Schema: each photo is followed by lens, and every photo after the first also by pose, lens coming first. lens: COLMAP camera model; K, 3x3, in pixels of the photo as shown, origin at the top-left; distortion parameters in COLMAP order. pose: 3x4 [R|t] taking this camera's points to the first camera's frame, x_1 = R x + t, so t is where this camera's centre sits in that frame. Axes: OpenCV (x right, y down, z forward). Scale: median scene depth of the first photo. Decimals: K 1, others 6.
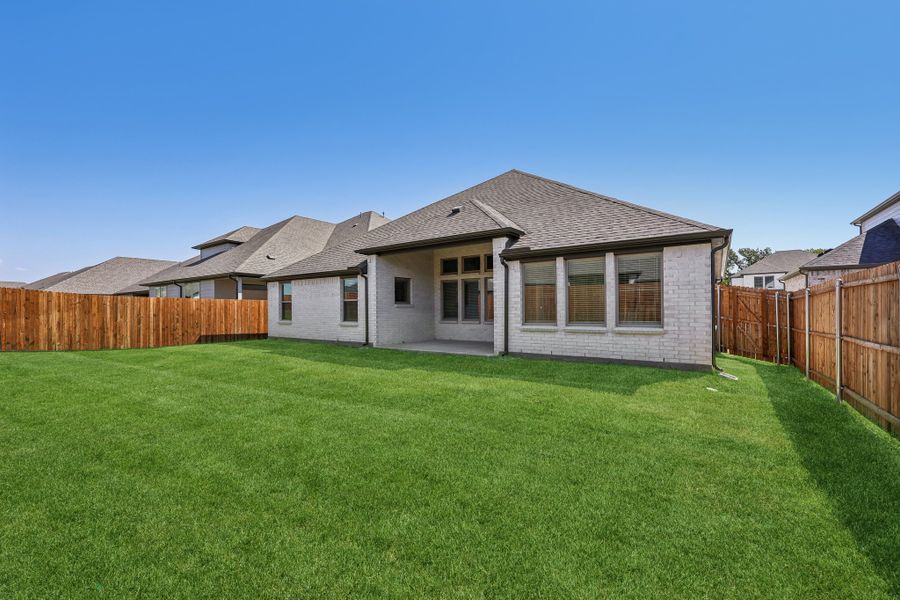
lens RADIAL K [[384.8, 0, 446.4], [0, 384.8, 314.7], [0, 0, 1]] dist [0.000606, -0.000005]
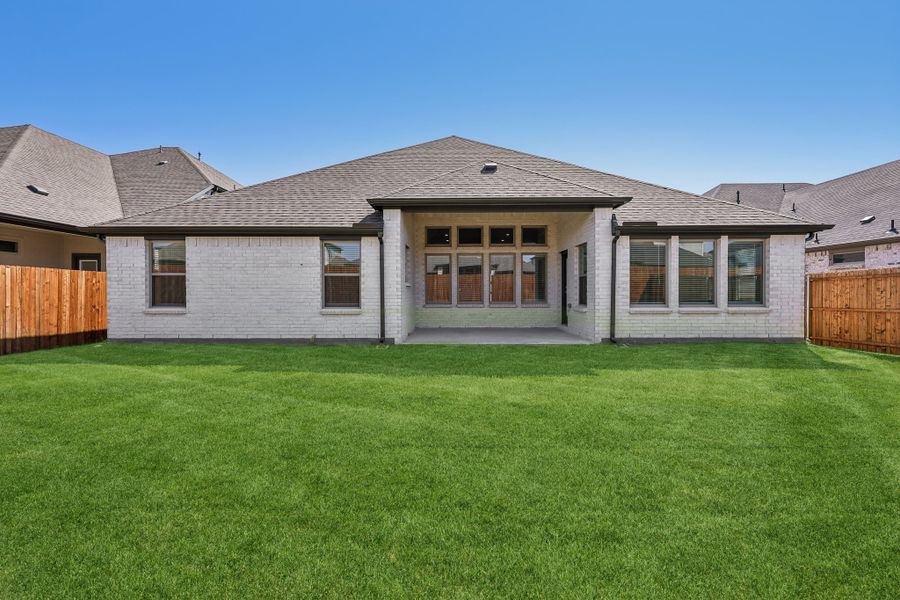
lens RADIAL K [[381.2, 0, 451.7], [0, 381.2, 298.7], [0, 0, 1]] dist [0.002551, 0.000055]
pose [[0.810829, -0.007270, 0.585238, -0.589993], [0.003598, 0.999966, 0.007436, -0.001486], [-0.585272, -0.003924, 0.810828, 0.455845]]
